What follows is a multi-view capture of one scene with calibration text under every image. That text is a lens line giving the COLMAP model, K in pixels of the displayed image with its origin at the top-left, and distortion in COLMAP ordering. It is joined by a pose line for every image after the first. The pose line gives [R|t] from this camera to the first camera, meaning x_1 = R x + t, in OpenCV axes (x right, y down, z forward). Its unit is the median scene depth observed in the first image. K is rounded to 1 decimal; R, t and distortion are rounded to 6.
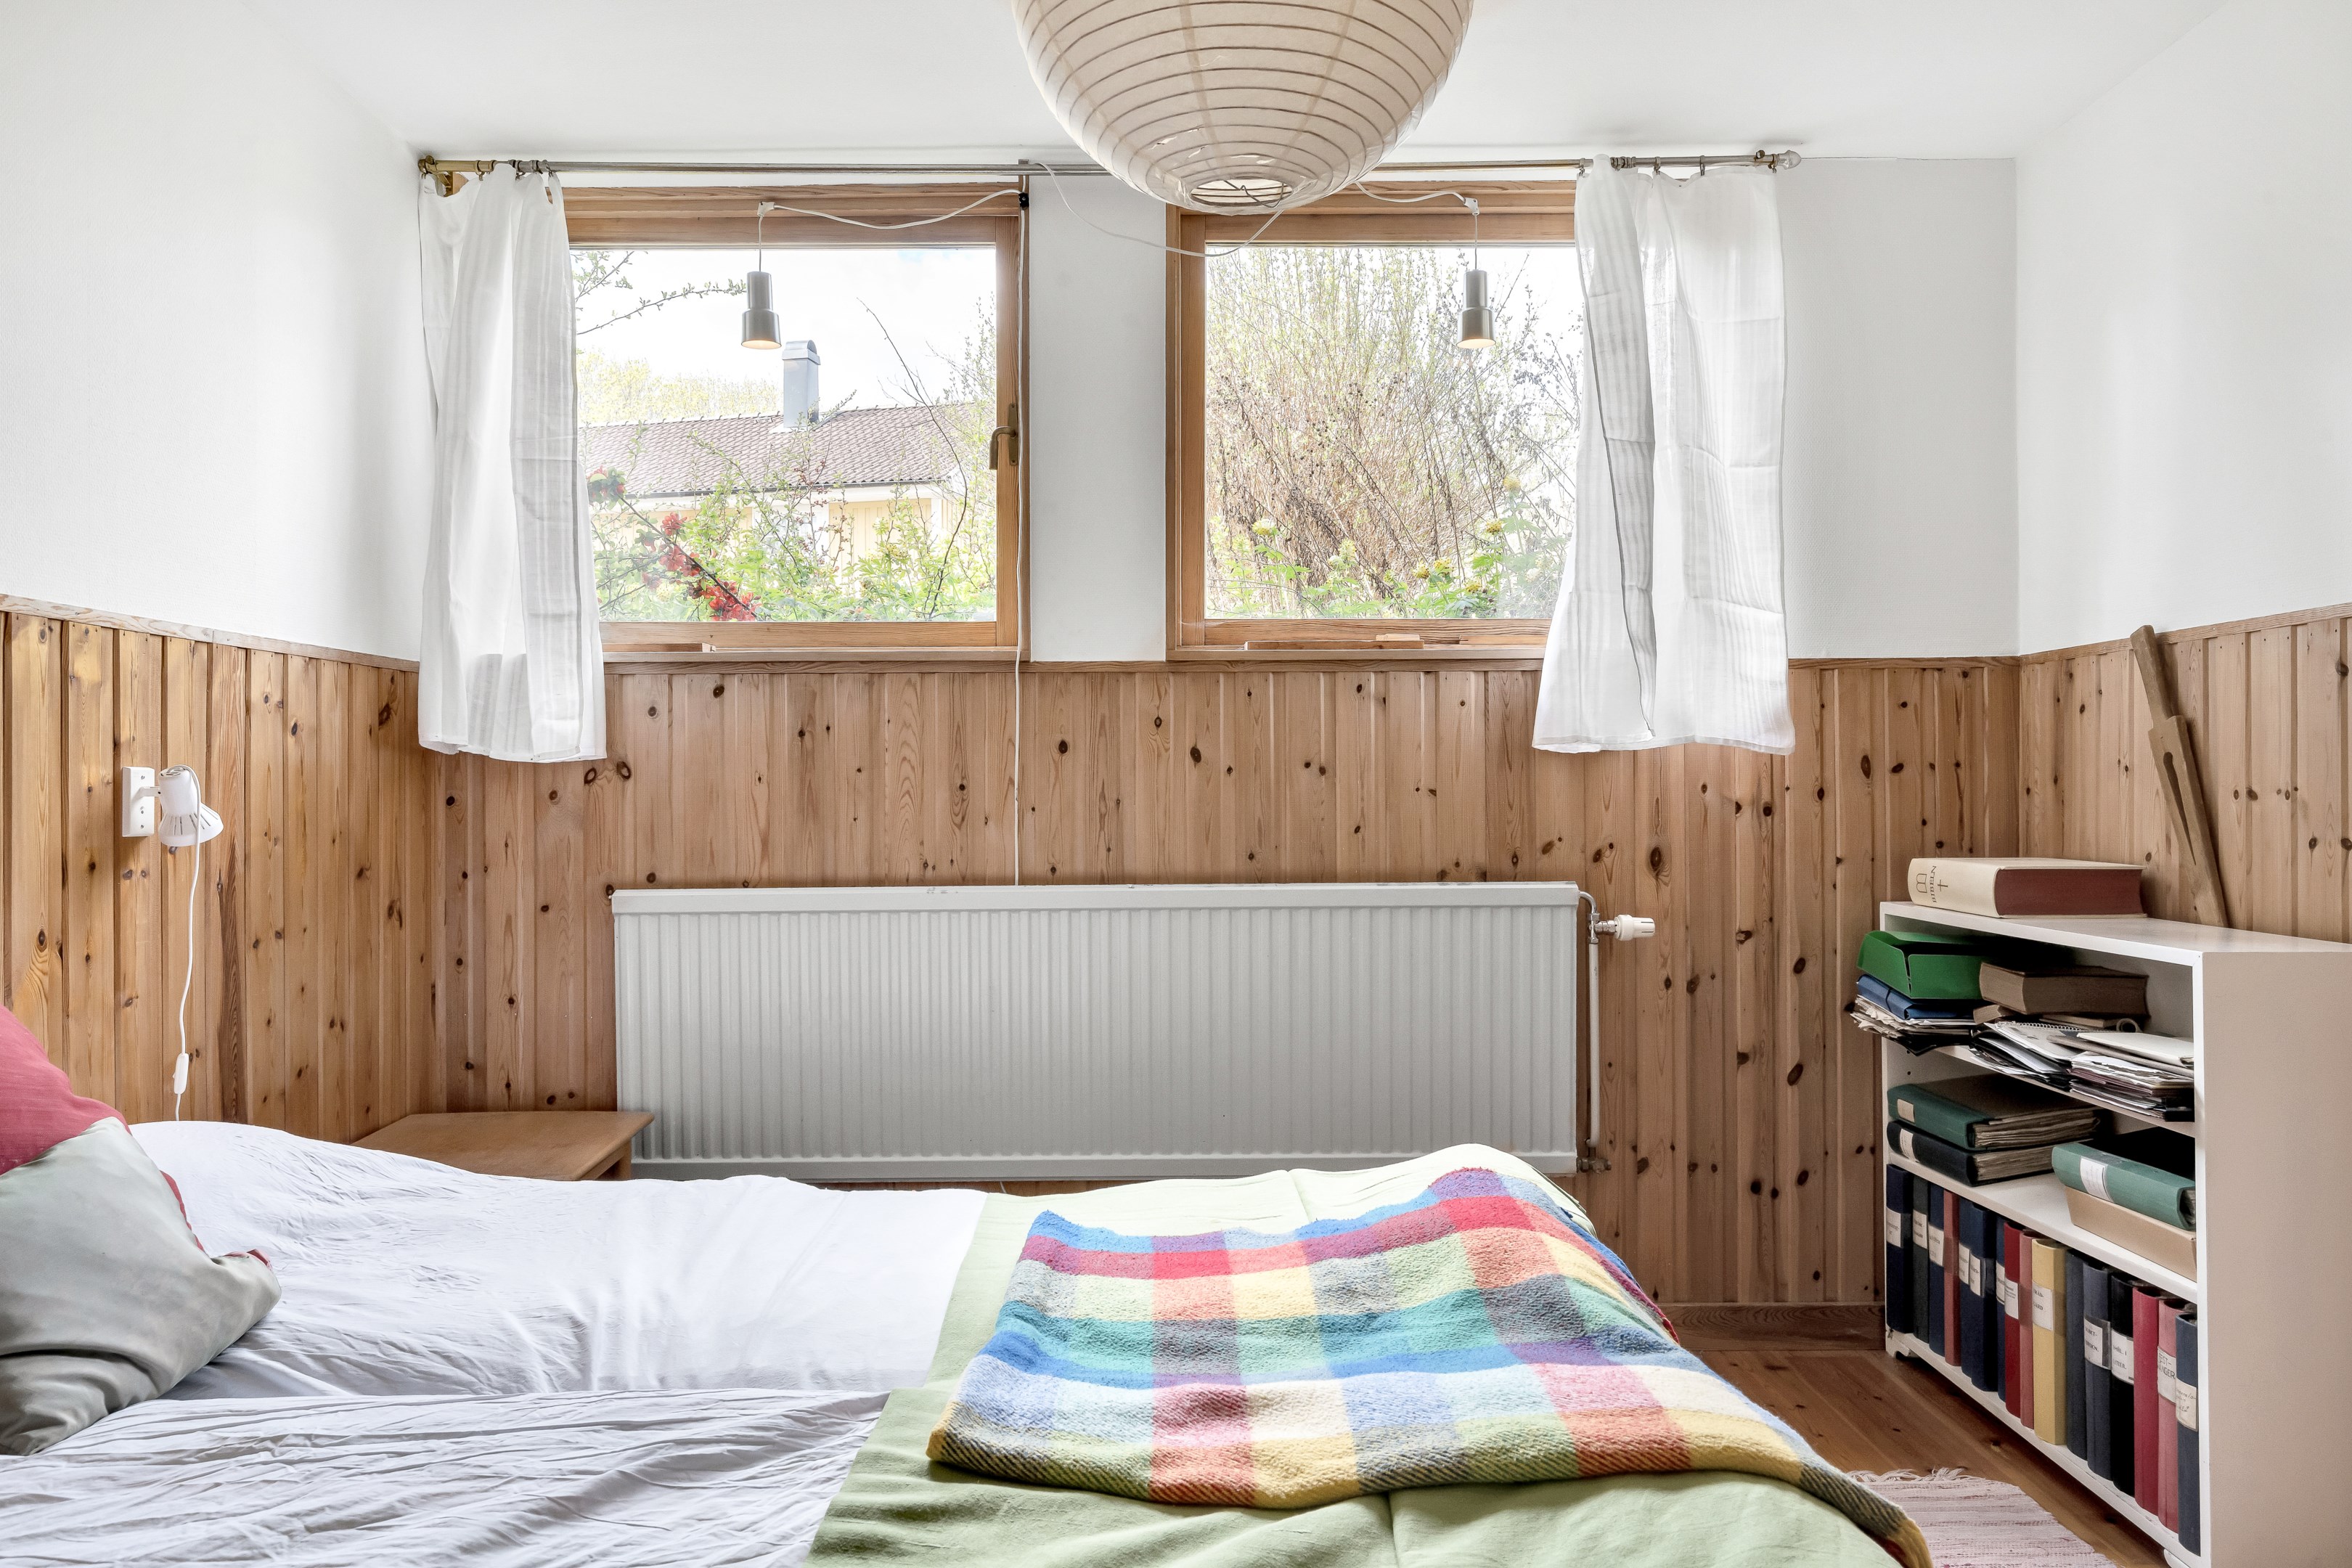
lens RADIAL K [[1552.3, 0, 1176.0], [0, 1552.3, 784.0], [0, 0, 1]] dist [-0.000990, -0.000027]
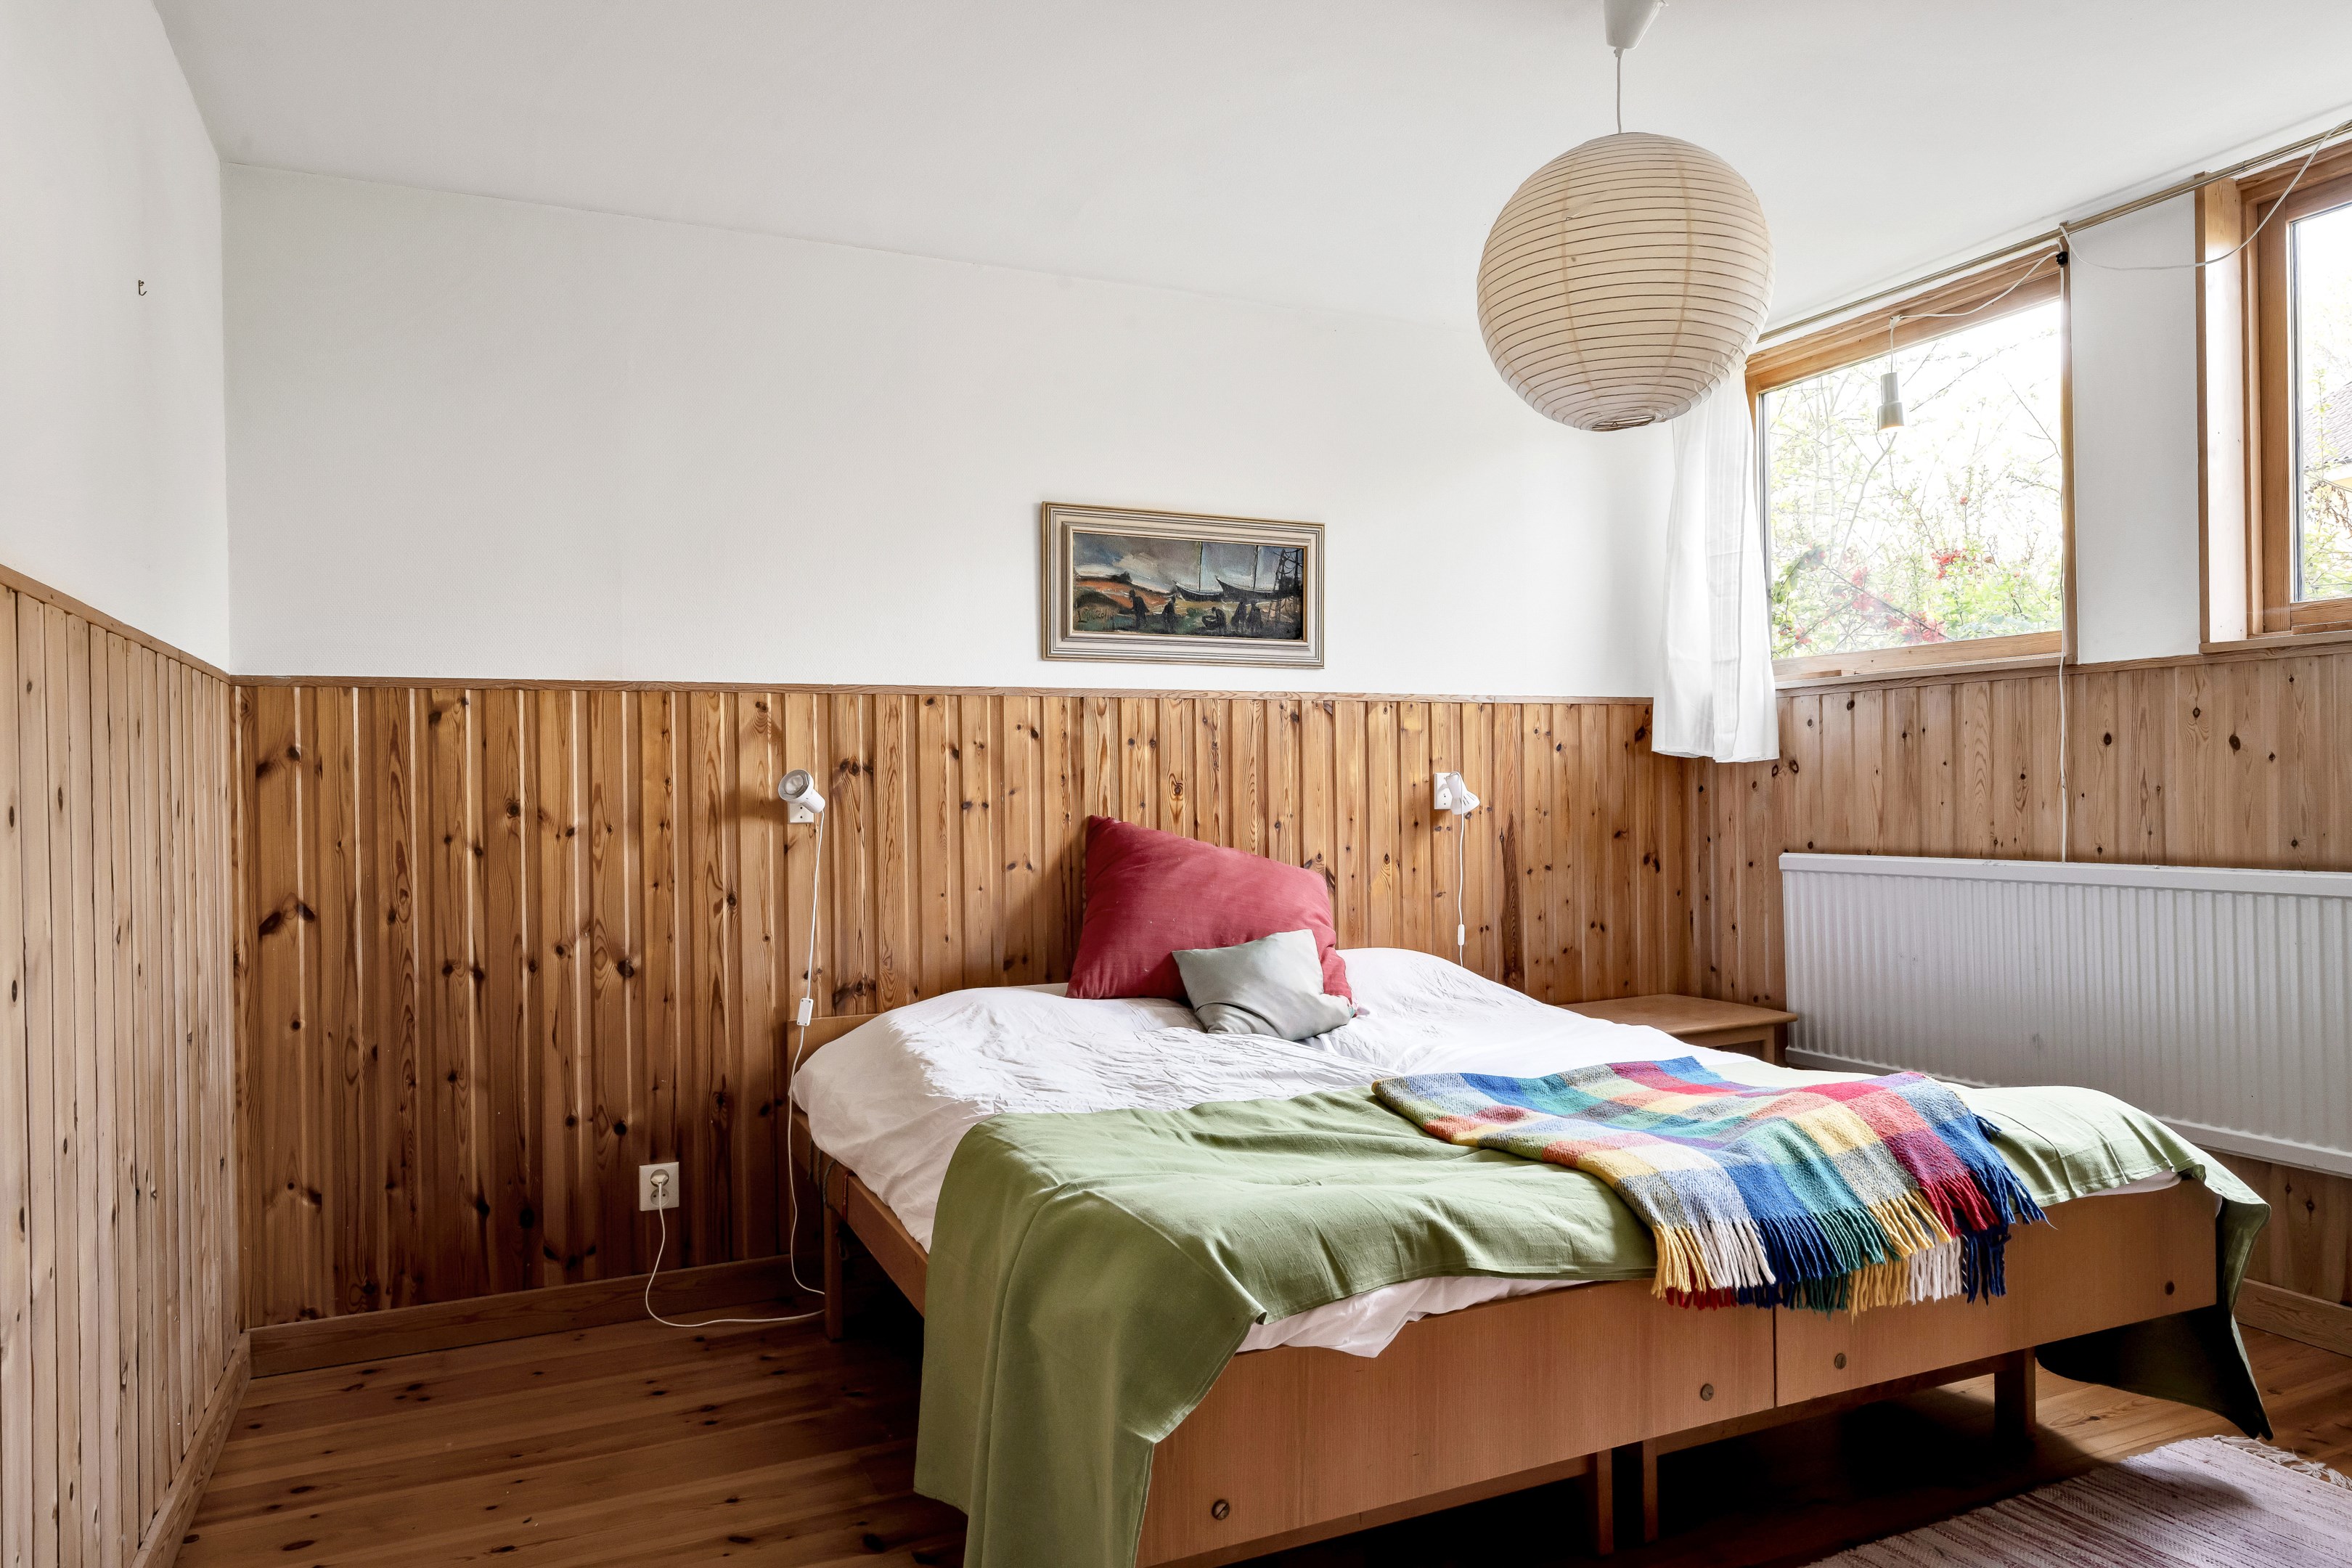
lens RADIAL K [[1481.1, 0, 1176.0], [0, 1481.1, 784.0], [0, 0, 1]] dist [-0.006802, -0.000038]
pose [[0.412584, -0.004995, -0.910906, 0.613825], [0.015072, 0.999886, 0.001344, -0.003297], [0.910795, -0.014284, 0.412612, -0.040730]]
